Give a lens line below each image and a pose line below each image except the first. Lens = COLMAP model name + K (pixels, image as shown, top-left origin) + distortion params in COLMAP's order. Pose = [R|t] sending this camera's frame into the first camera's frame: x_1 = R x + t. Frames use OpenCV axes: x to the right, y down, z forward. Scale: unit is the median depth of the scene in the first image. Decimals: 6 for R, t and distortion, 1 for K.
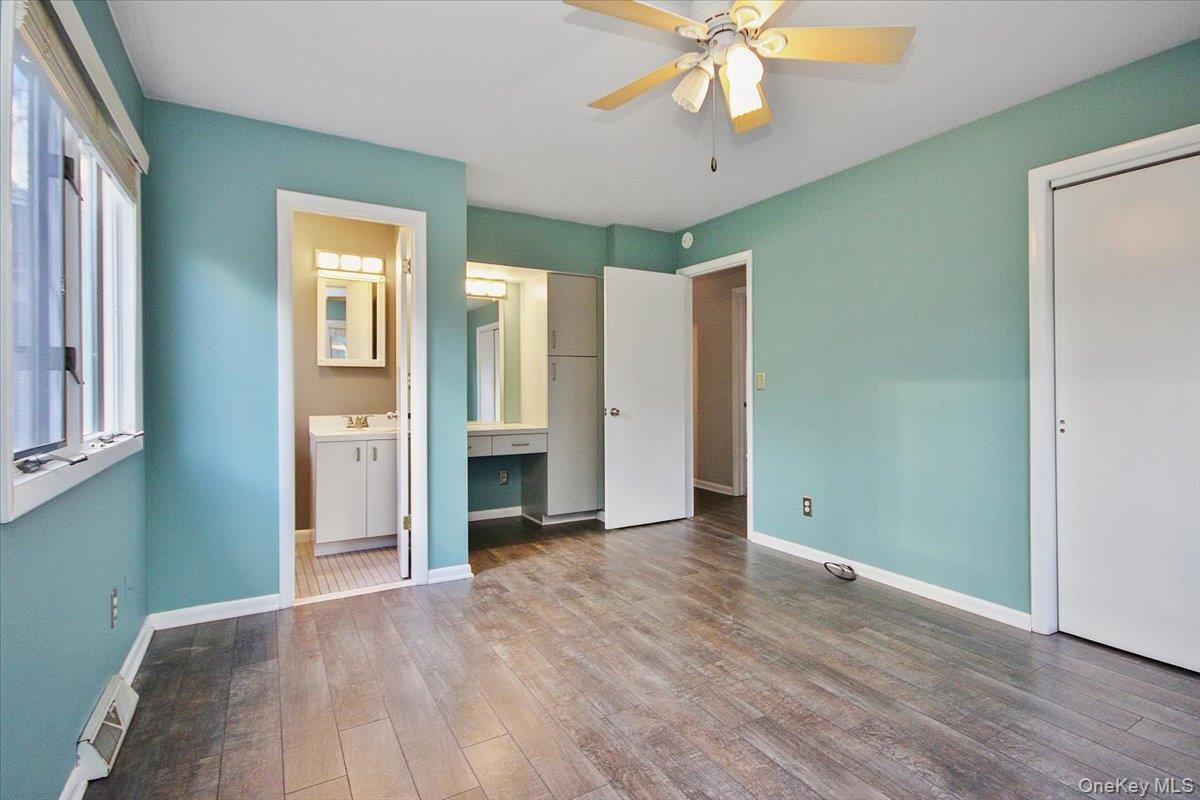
lens RADIAL K [[588.8, 0, 613.9], [0, 588.8, 380.5], [0, 0, 1]] dist [-0.001355, -0.001251]
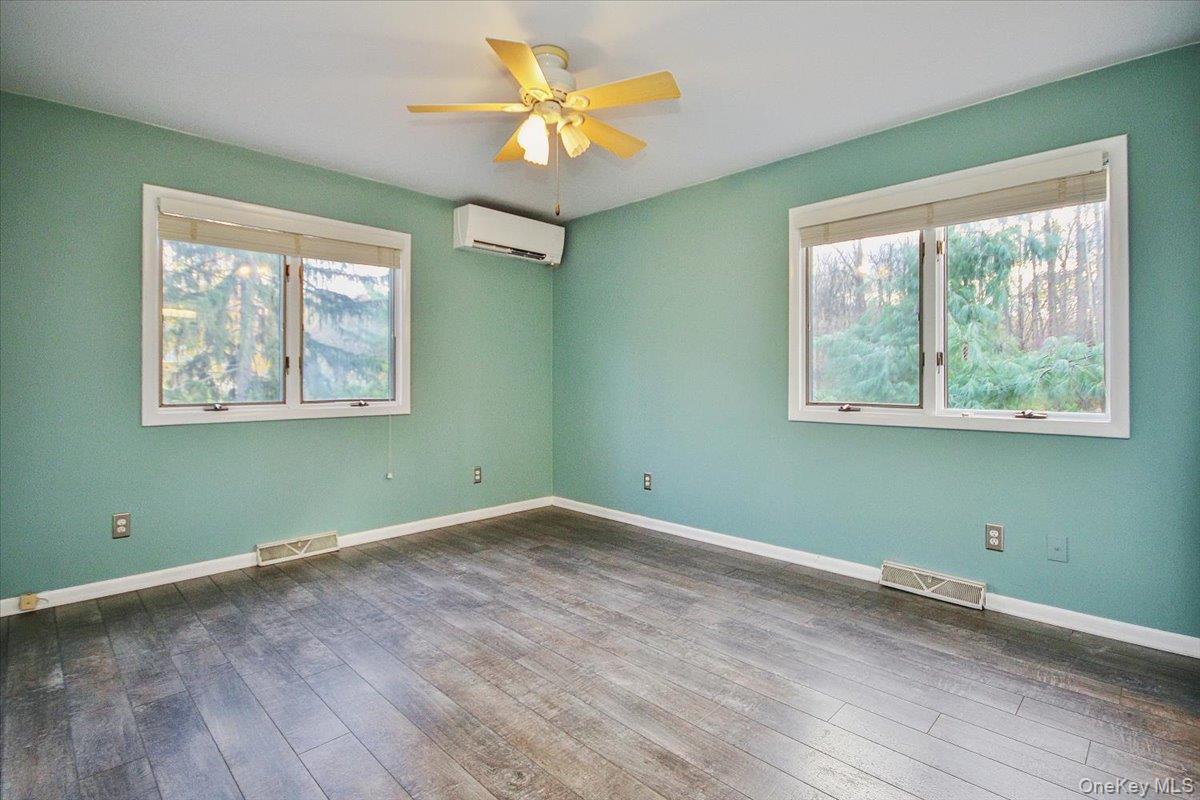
lens RADIAL K [[588.8, 0, 613.9], [0, 588.8, 380.5], [0, 0, 1]] dist [-0.001355, -0.001251]
pose [[-0.965689, 0.001967, -0.259694, 0.345657], [0.002231, 0.999997, -0.000721, 0.020477], [0.259692, -0.001276, -0.965691, 2.026612]]
